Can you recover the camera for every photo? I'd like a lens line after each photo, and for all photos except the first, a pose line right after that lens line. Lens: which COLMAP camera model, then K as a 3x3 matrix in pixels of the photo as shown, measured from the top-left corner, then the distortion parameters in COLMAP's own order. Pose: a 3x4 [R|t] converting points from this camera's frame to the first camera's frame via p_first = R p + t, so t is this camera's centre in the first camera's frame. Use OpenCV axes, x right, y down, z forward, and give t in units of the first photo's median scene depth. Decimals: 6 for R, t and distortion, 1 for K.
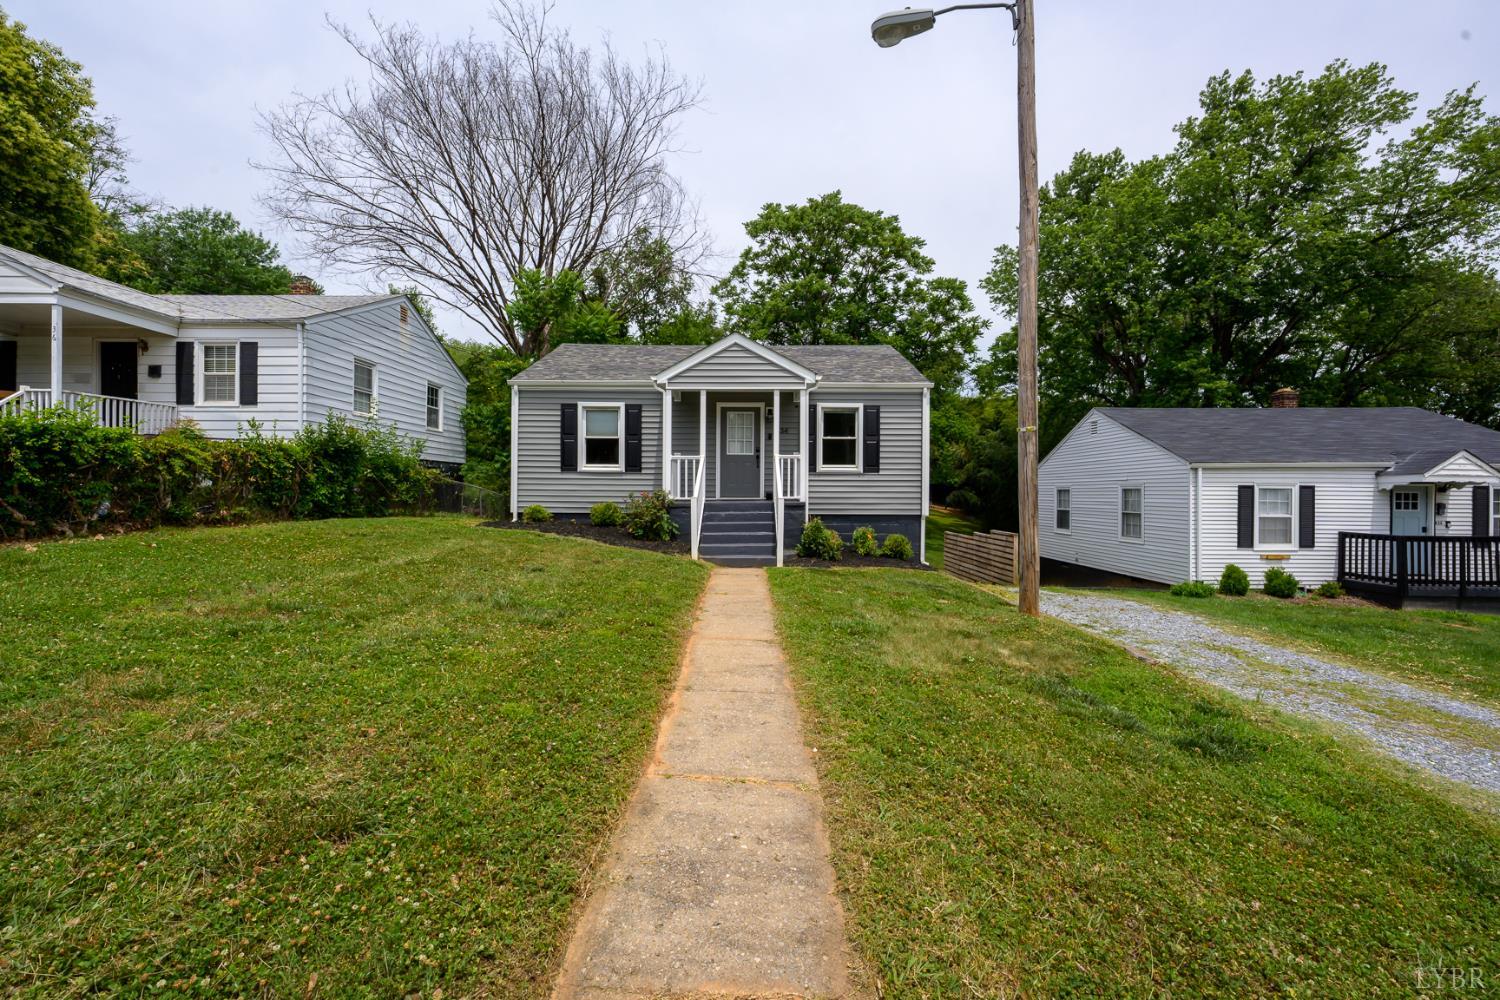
lens RADIAL K [[593.0, 0, 750.4], [0, 593.0, 492.1], [0, 0, 1]] dist [0.001058, -0.001066]
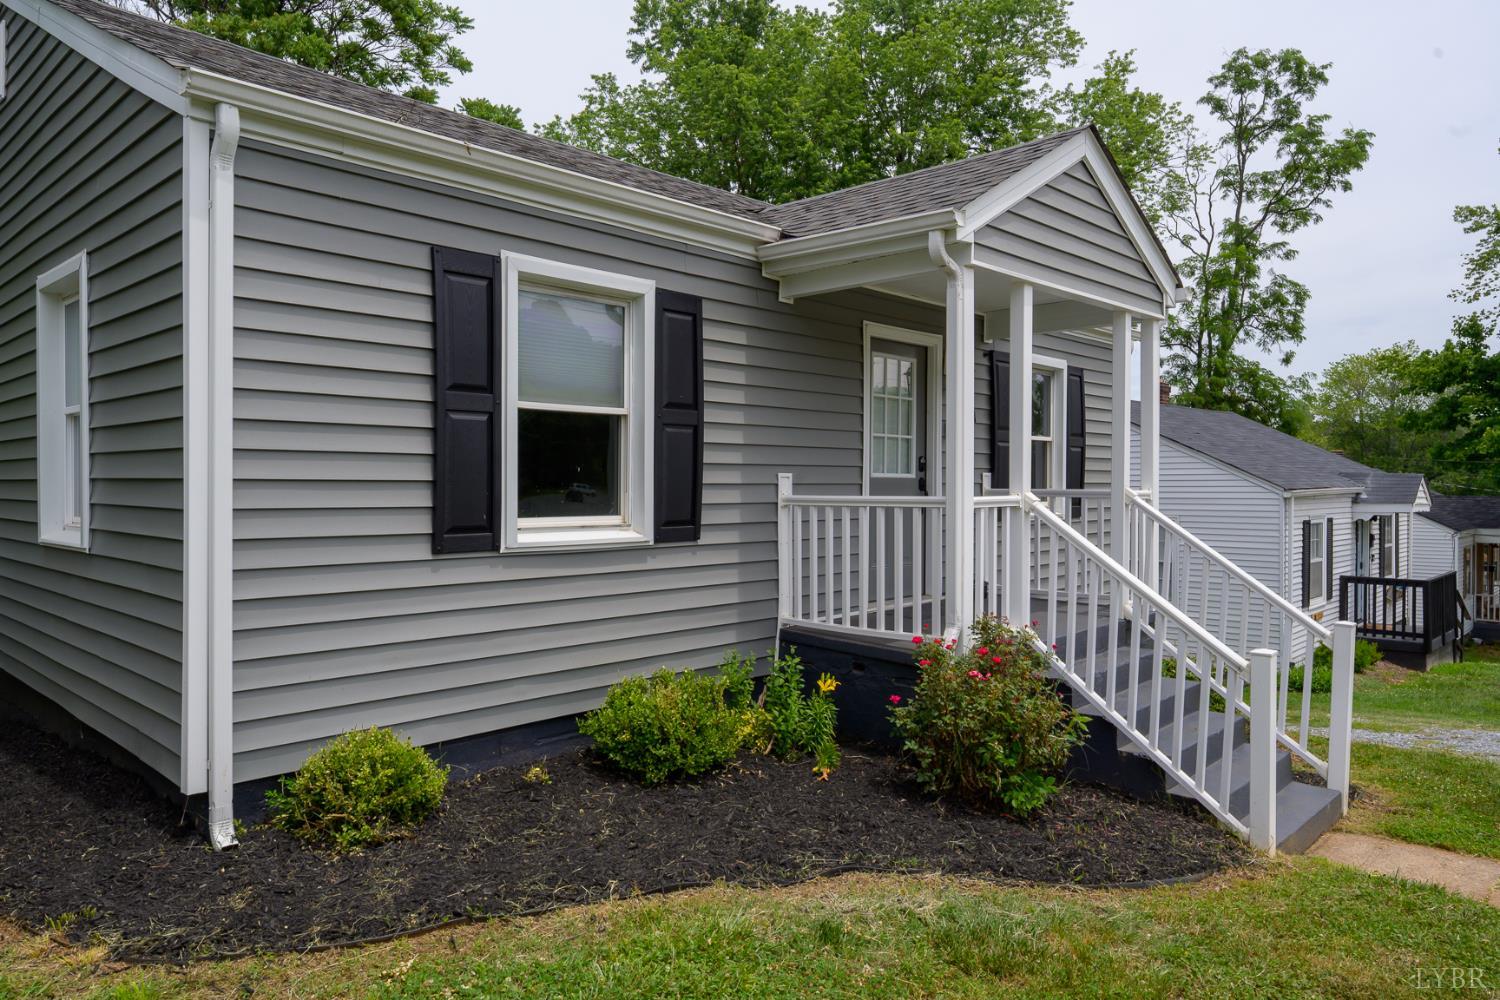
lens RADIAL K [[995.3, 0, 748.9], [0, 995.3, 496.8], [0, 0, 1]] dist [-0.005834, 0.004033]
pose [[0.693824, -0.013915, 0.720010, -0.501567], [0.004246, 0.999875, 0.015232, -0.061667], [-0.720132, -0.007511, 0.693796, 0.660874]]
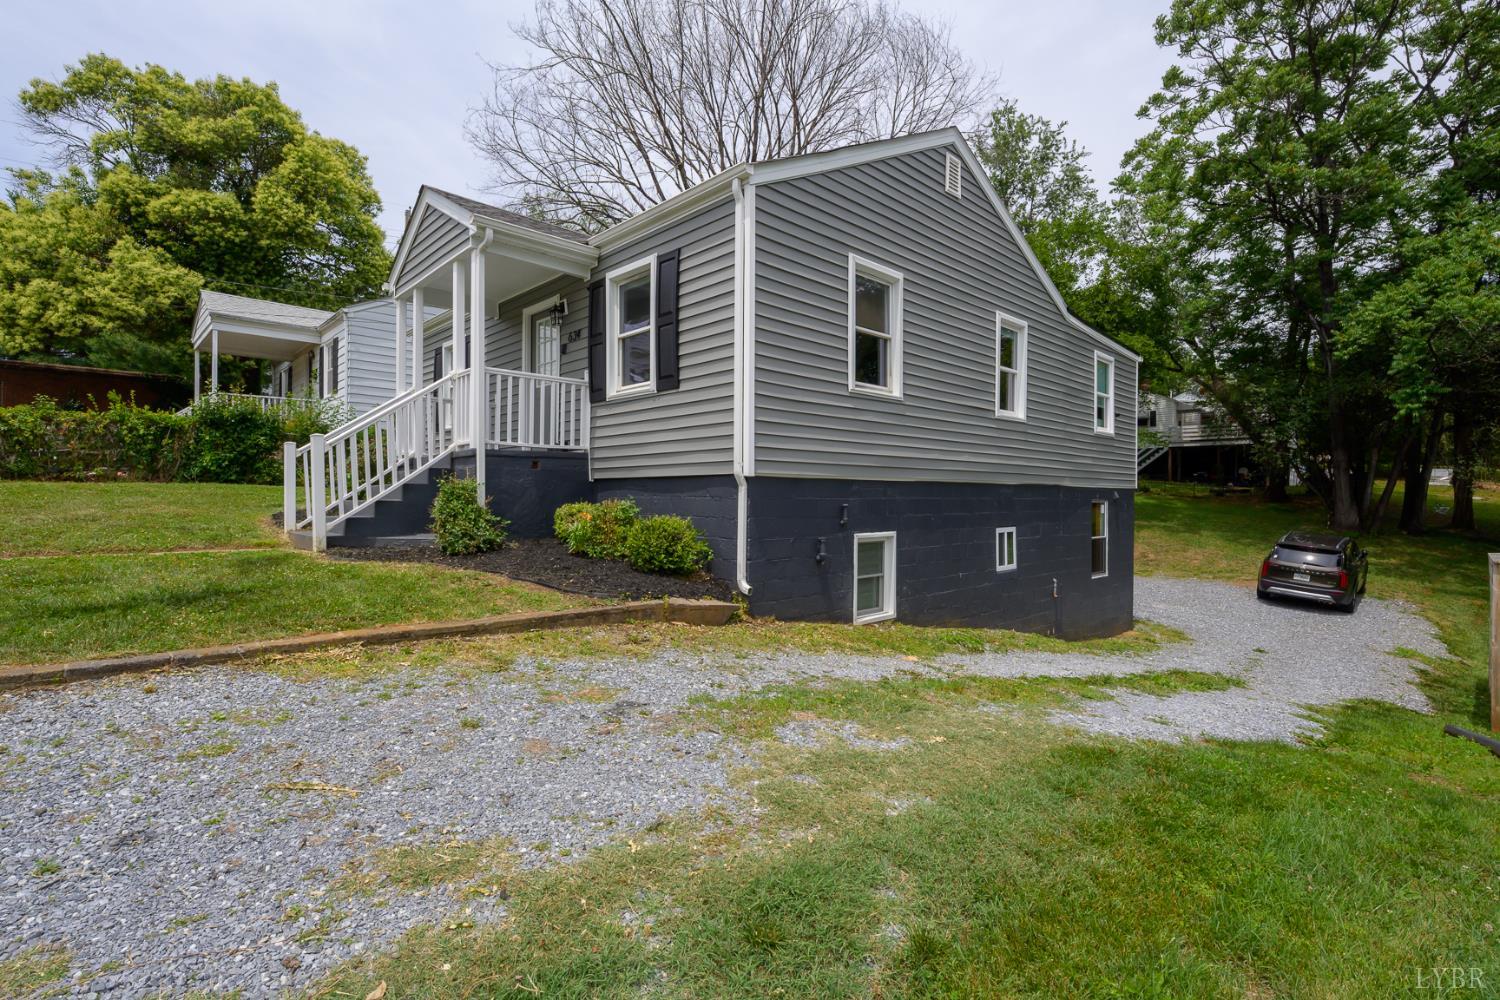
lens RADIAL K [[696.9, 0, 755.7], [0, 696.9, 498.2], [0, 0, 1]] dist [-0.001008, -0.000782]
pose [[0.686869, -0.001960, -0.726779, 0.674420], [-0.002818, 0.999982, -0.005359, 0.059244], [0.726776, 0.005729, 0.686851, 0.662844]]
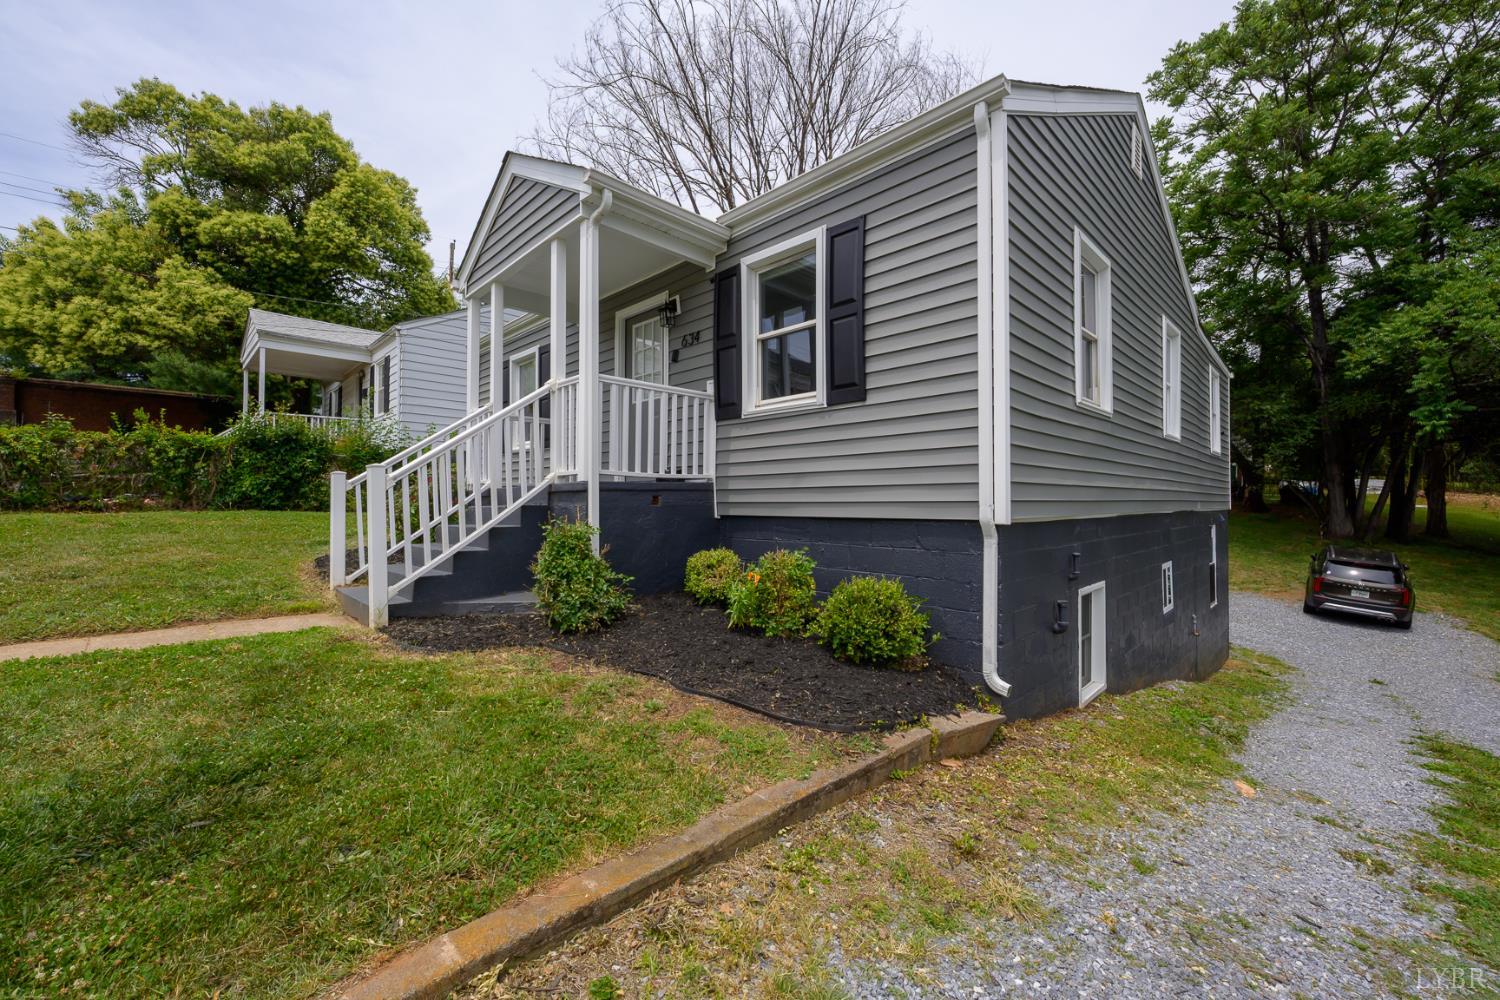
lens RADIAL K [[593.0, 0, 749.8], [0, 593.0, 490.7], [0, 0, 1]] dist [0.001058, -0.001066]
pose [[0.698135, -0.019621, -0.715697, 0.426689], [0.001514, 0.999663, -0.025929, 0.030907], [0.715964, 0.017018, 0.697930, 0.705355]]
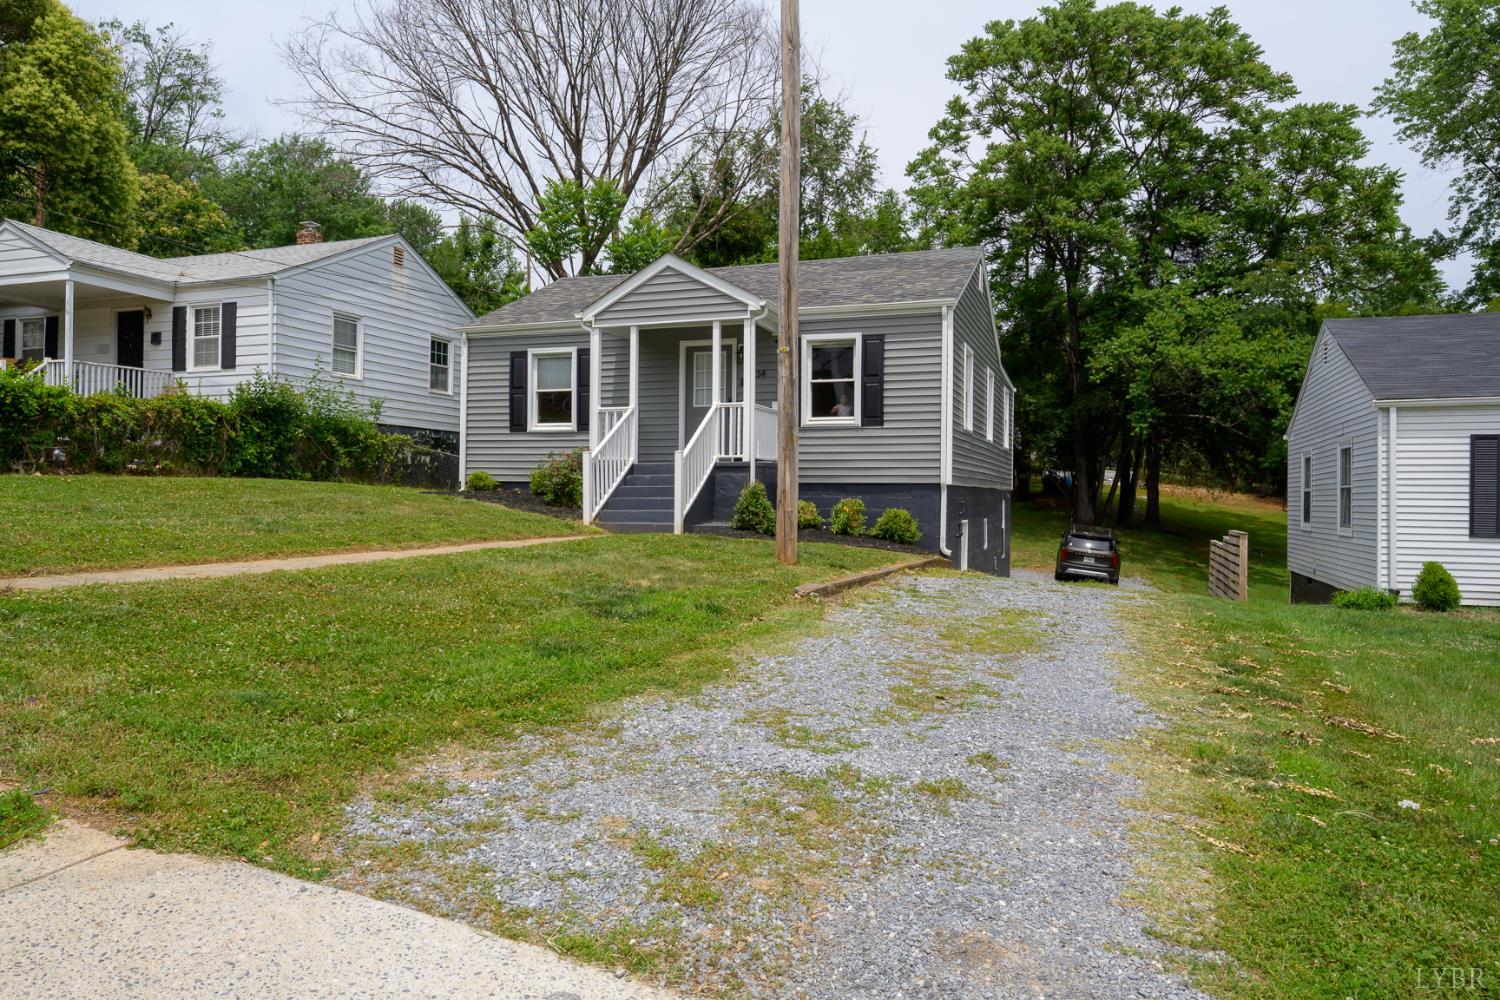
lens RADIAL K [[995.3, 0, 760.0], [0, 995.3, 498.4], [0, 0, 1]] dist [-0.005834, 0.004033]
pose [[0.940480, 0.003450, -0.339831, 0.495118], [-0.004818, 0.999983, -0.003182, 0.061925], [0.339814, 0.004630, 0.940481, -0.209055]]
